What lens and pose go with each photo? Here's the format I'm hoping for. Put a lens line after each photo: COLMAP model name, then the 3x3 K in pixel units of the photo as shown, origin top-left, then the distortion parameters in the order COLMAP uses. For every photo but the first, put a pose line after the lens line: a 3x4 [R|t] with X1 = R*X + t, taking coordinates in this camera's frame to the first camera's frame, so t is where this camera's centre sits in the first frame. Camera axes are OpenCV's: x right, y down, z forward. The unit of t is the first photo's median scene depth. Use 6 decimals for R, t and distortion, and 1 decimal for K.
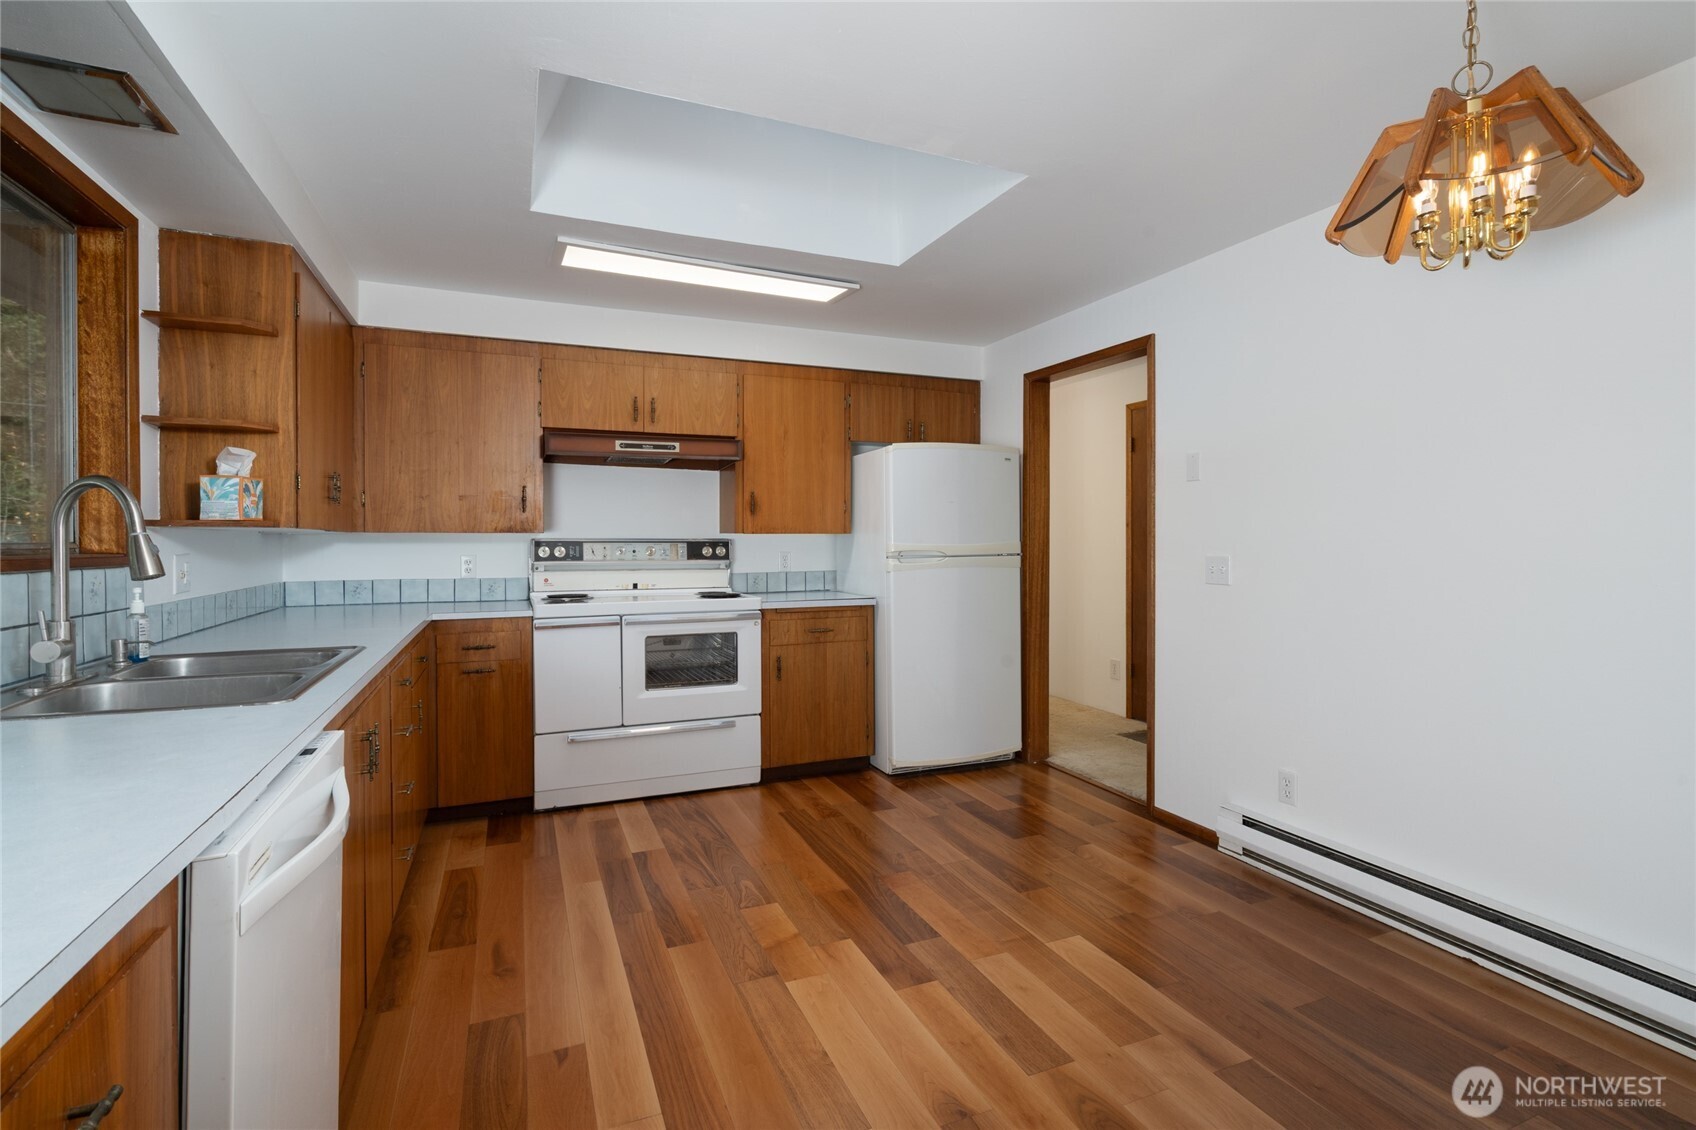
lens RADIAL K [[809.1, 0, 859.5], [0, 809.1, 555.4], [0, 0, 1]] dist [-0.004068, 0.005297]
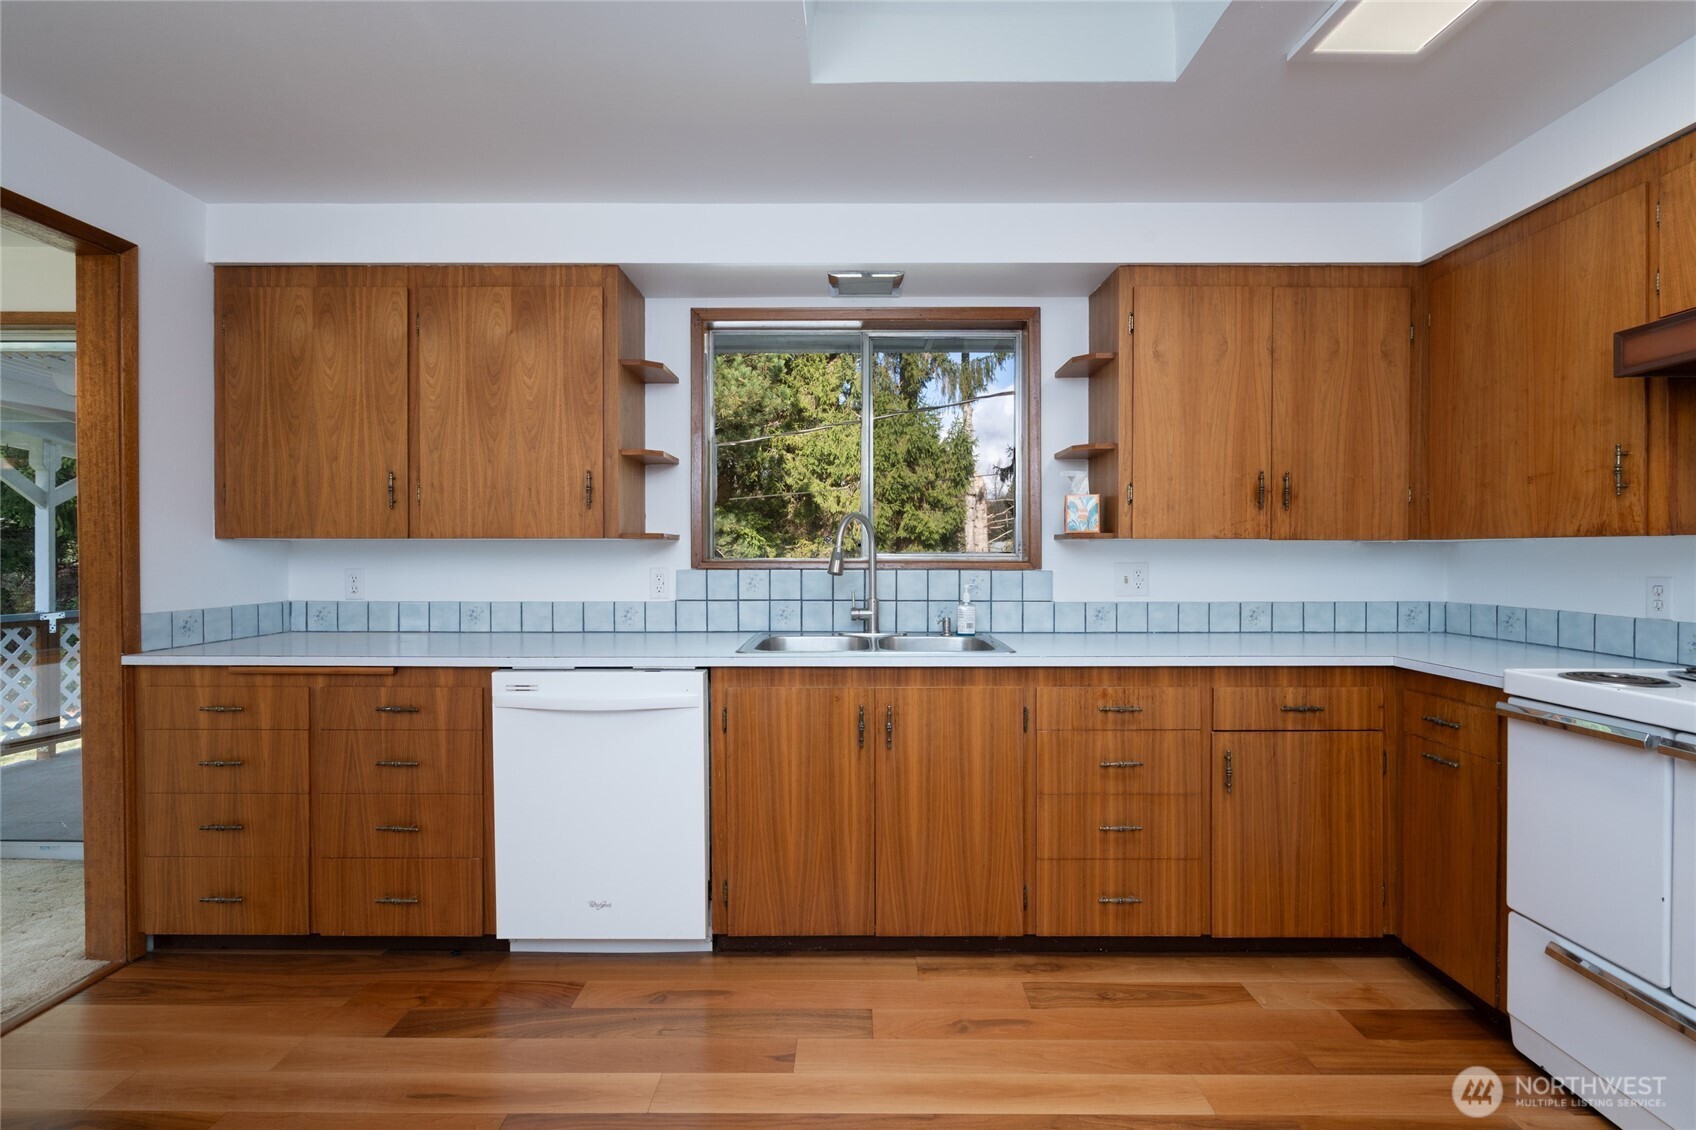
lens RADIAL K [[809.1, 0, 859.5], [0, 809.1, 555.4], [0, 0, 1]] dist [-0.004068, 0.005297]
pose [[-0.420044, 0.001861, -0.907502, 0.297564], [-0.022669, 0.999664, 0.012542, -0.011930], [0.907221, 0.025840, -0.419861, 0.893797]]
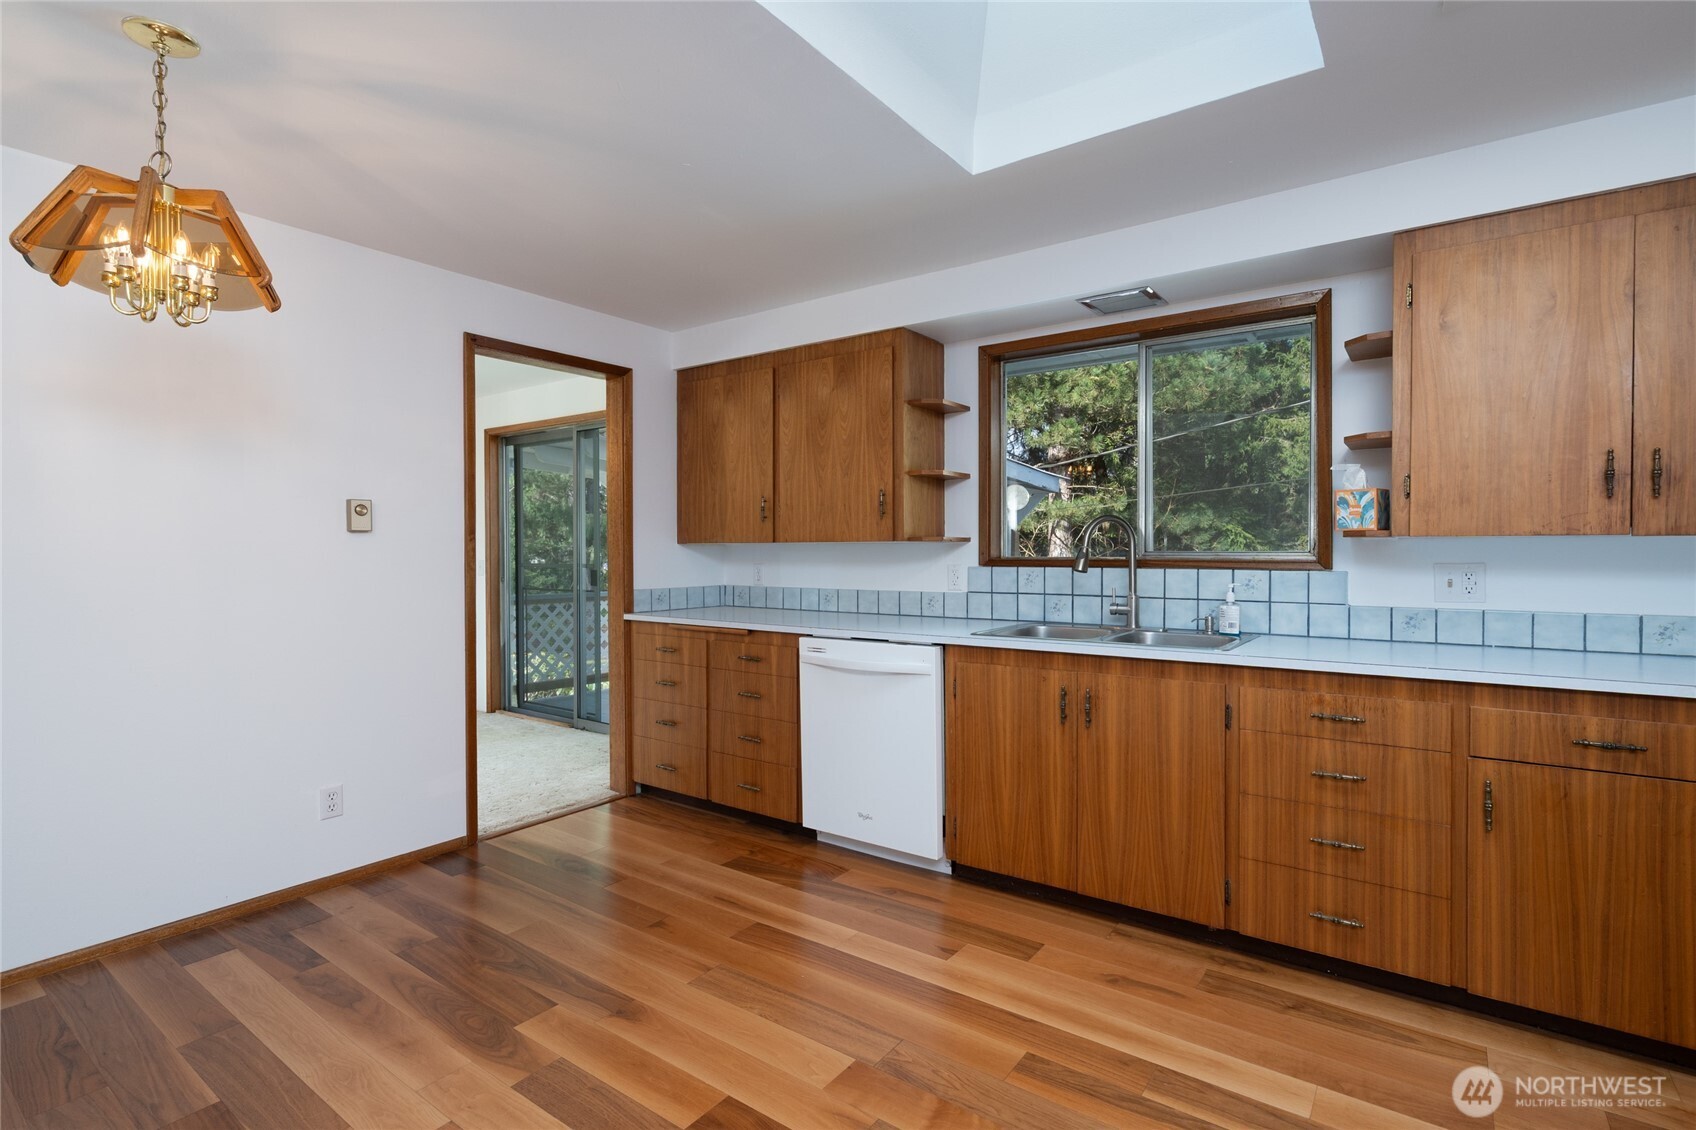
lens RADIAL K [[809.1, 0, 859.5], [0, 809.1, 555.4], [0, 0, 1]] dist [-0.004068, 0.005297]
pose [[-0.861821, 0.002663, -0.507205, 0.235896], [-0.011943, 0.999602, 0.025541, -0.021168], [0.507072, 0.028070, -0.861447, 1.200016]]
